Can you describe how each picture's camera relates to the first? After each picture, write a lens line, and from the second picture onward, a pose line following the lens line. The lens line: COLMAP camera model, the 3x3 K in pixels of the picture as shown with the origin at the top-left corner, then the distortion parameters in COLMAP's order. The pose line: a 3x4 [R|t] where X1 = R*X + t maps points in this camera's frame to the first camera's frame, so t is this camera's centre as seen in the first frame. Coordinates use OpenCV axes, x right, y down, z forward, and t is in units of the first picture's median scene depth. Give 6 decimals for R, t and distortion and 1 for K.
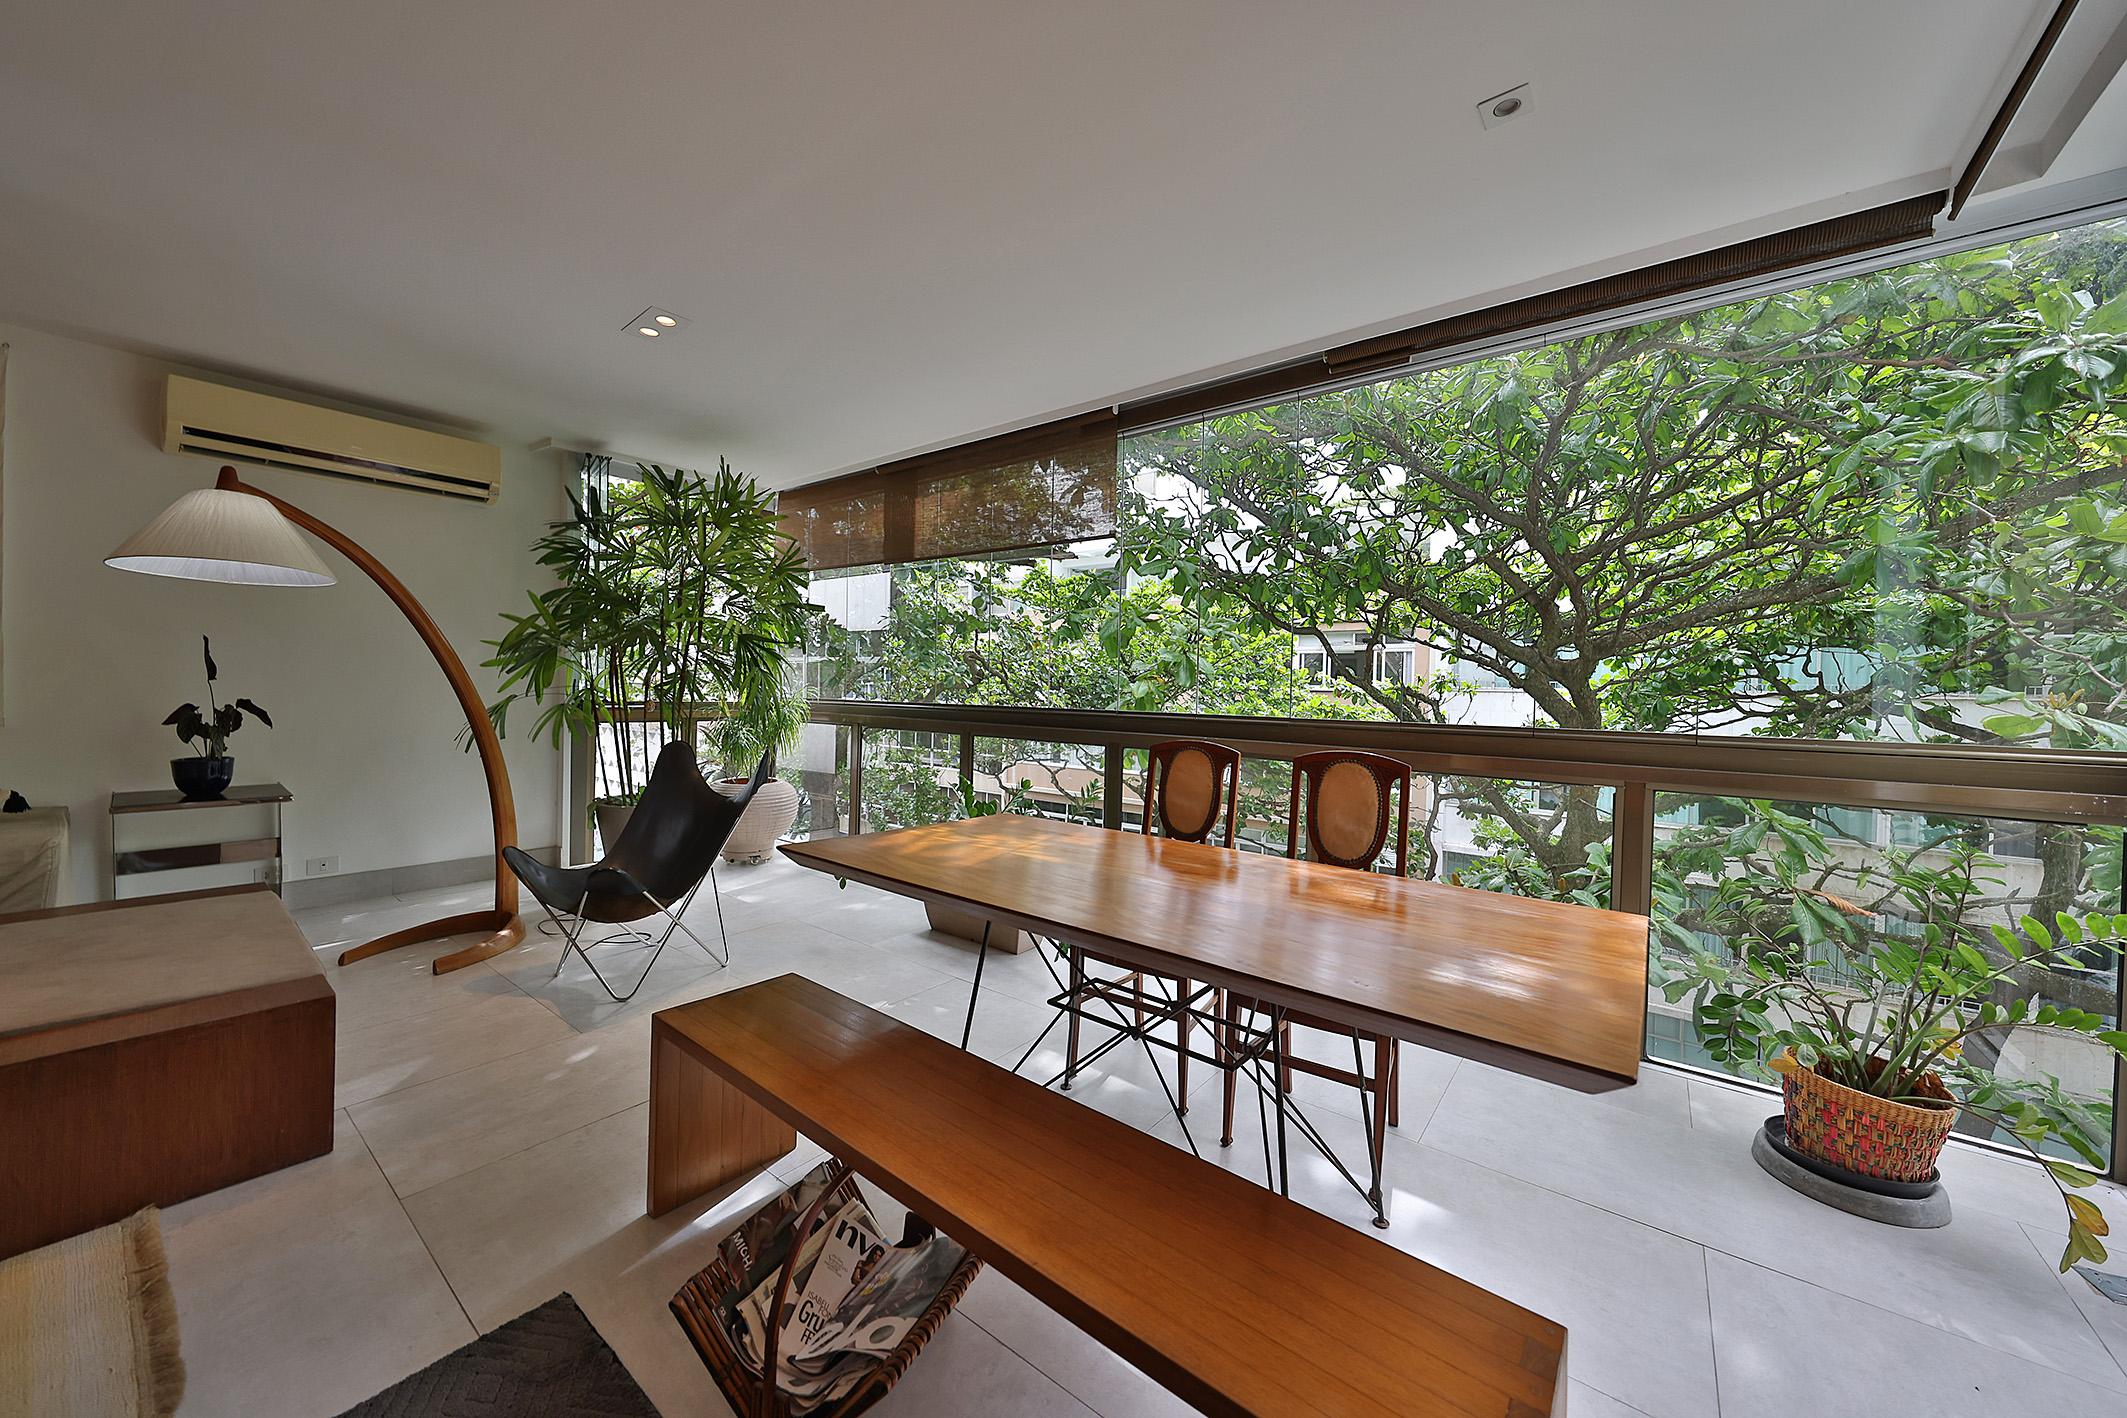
lens RADIAL K [[757.9, 0, 1061.9], [0, 757.9, 701.5], [0, 0, 1]] dist [0.001782, 0.000572]
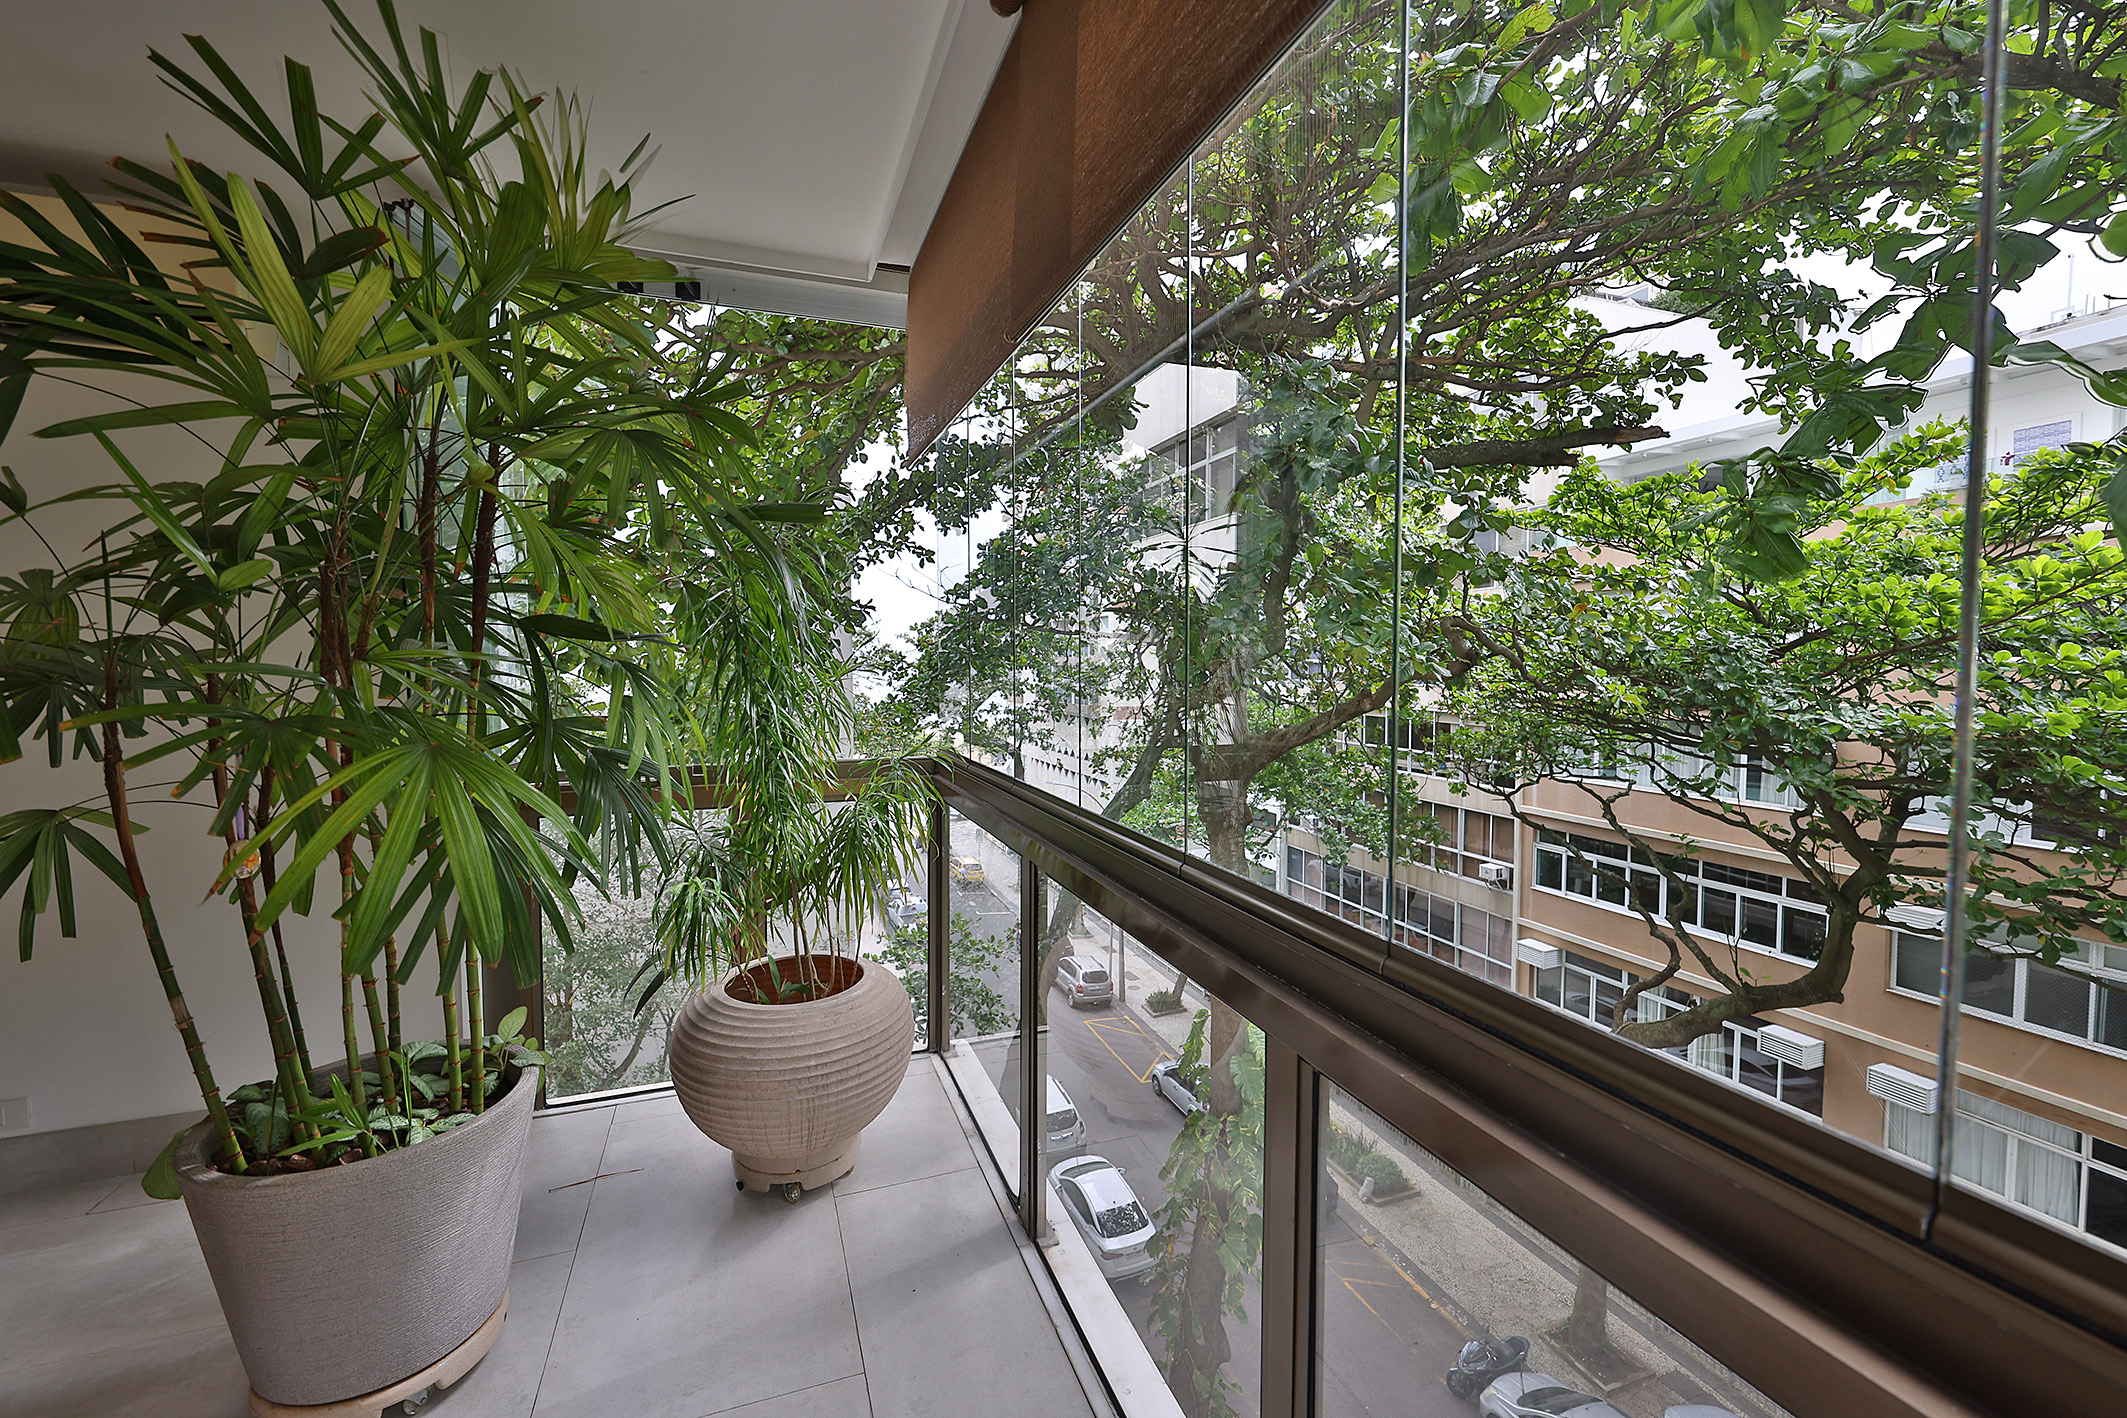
lens RADIAL K [[873.5, 0, 1062.6], [0, 873.5, 701.0], [0, 0, 1]] dist [0.004309, -0.000671]
pose [[0.849753, -0.001275, -0.527180, -0.072966], [0.013135, 0.999738, 0.018755, -0.062076], [0.527018, -0.022862, 0.849547, 0.931302]]
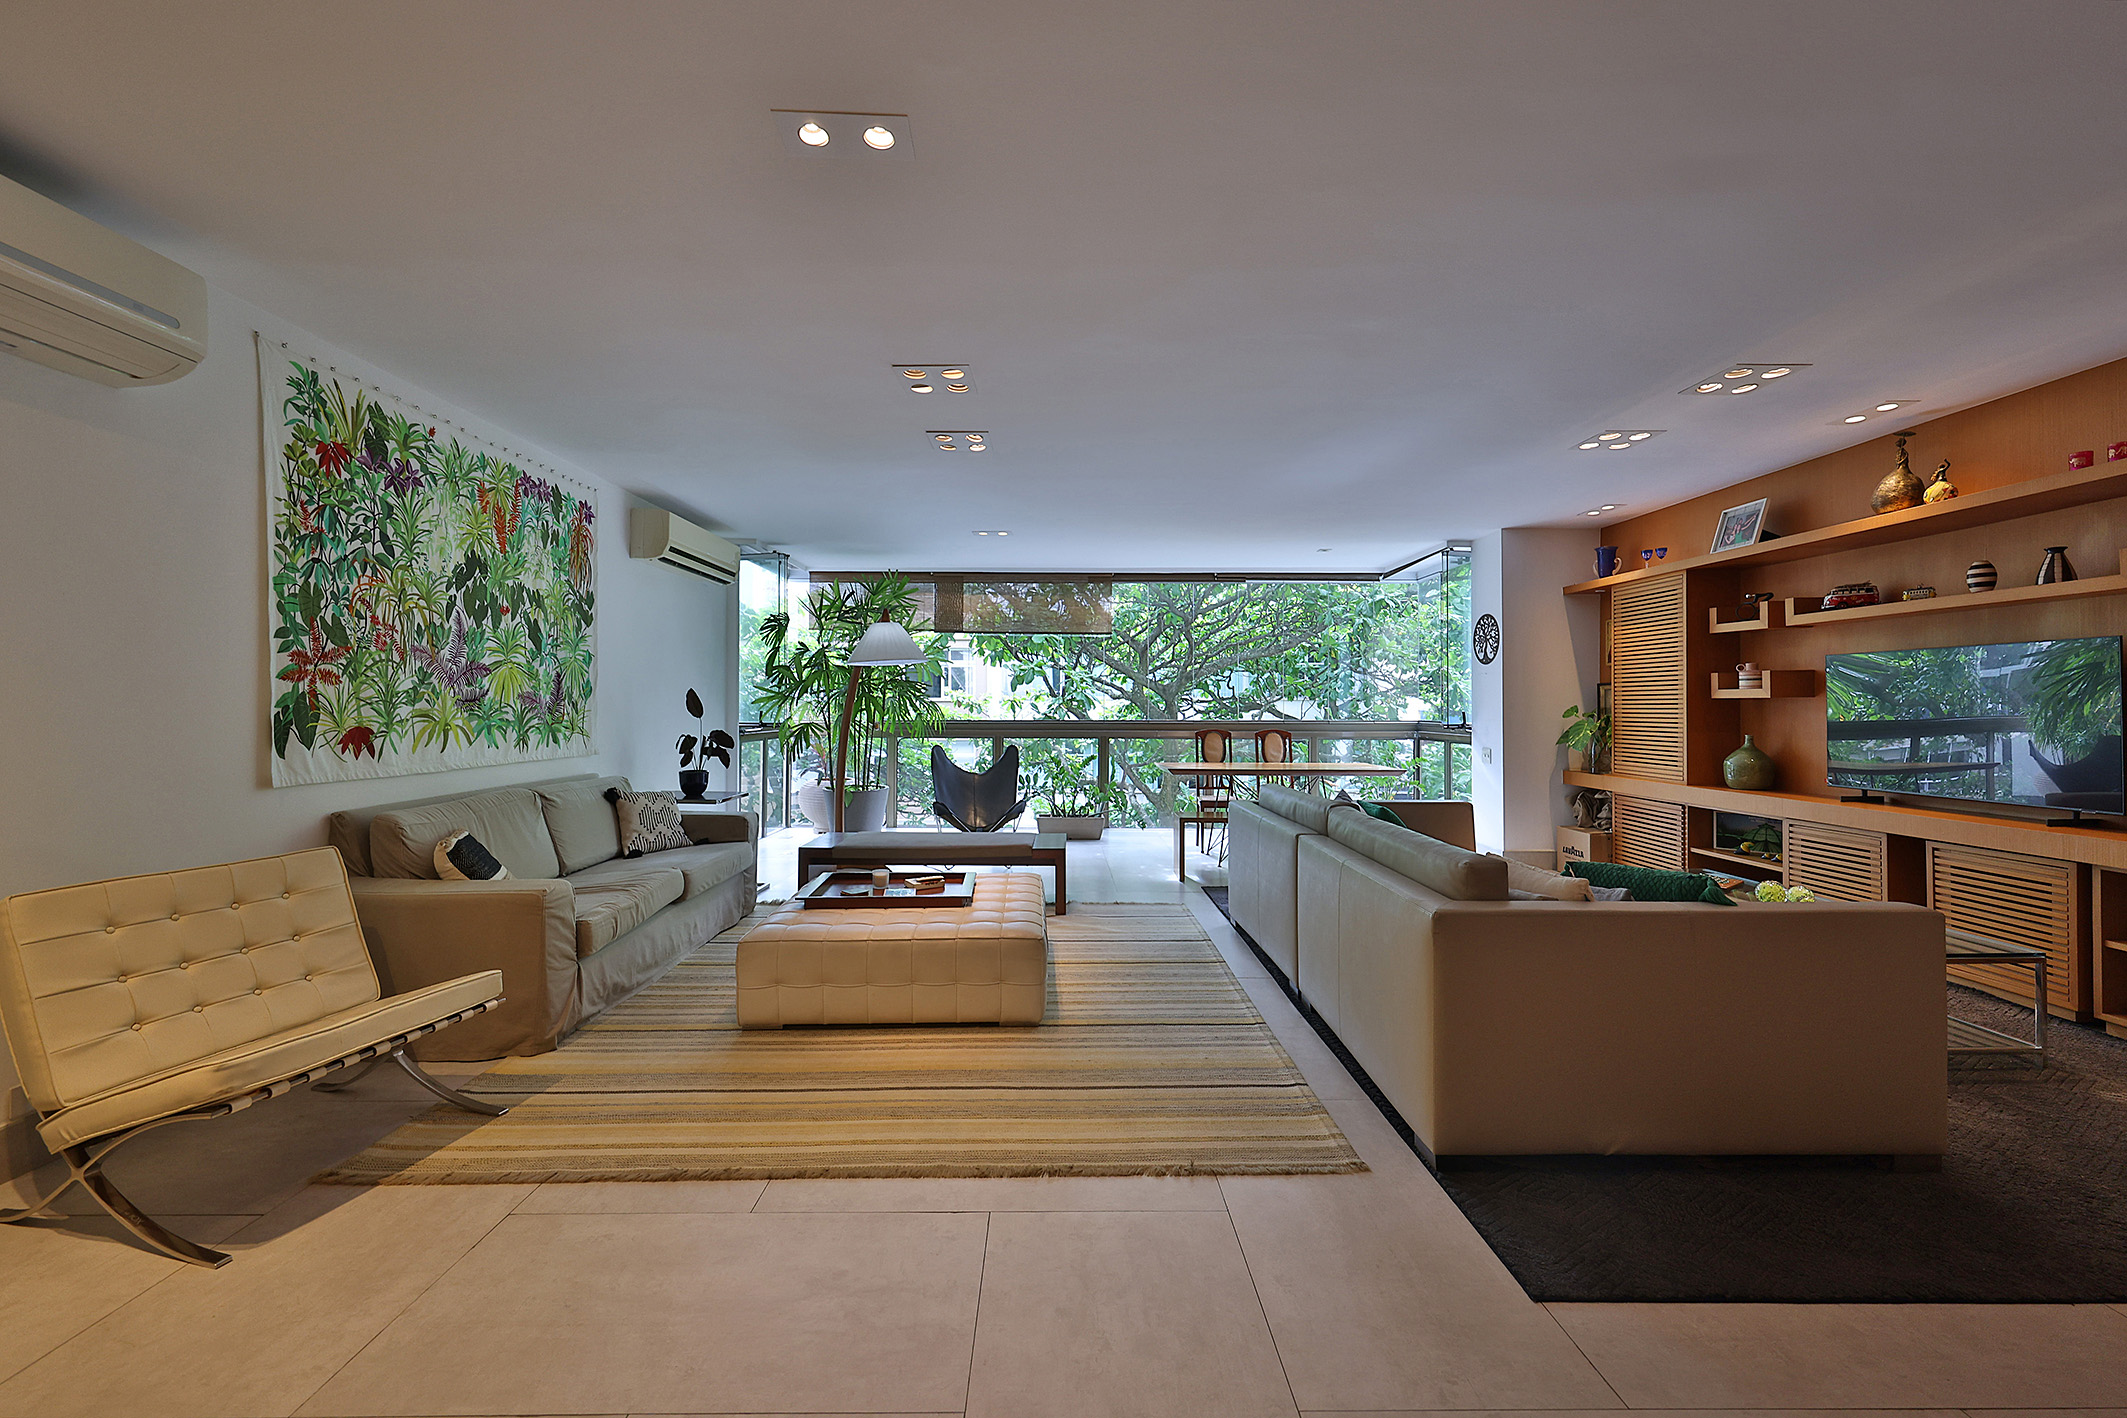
lens RADIAL K [[801.4, 0, 1041.9], [0, 801.4, 696.5], [0, 0, 1]] dist [0.000383, 0.000530]
pose [[0.800679, -0.013622, 0.598938, -1.338578], [0.023015, 0.999703, -0.008031, -0.036977], [-0.598651, 0.020215, 0.800755, -0.593116]]
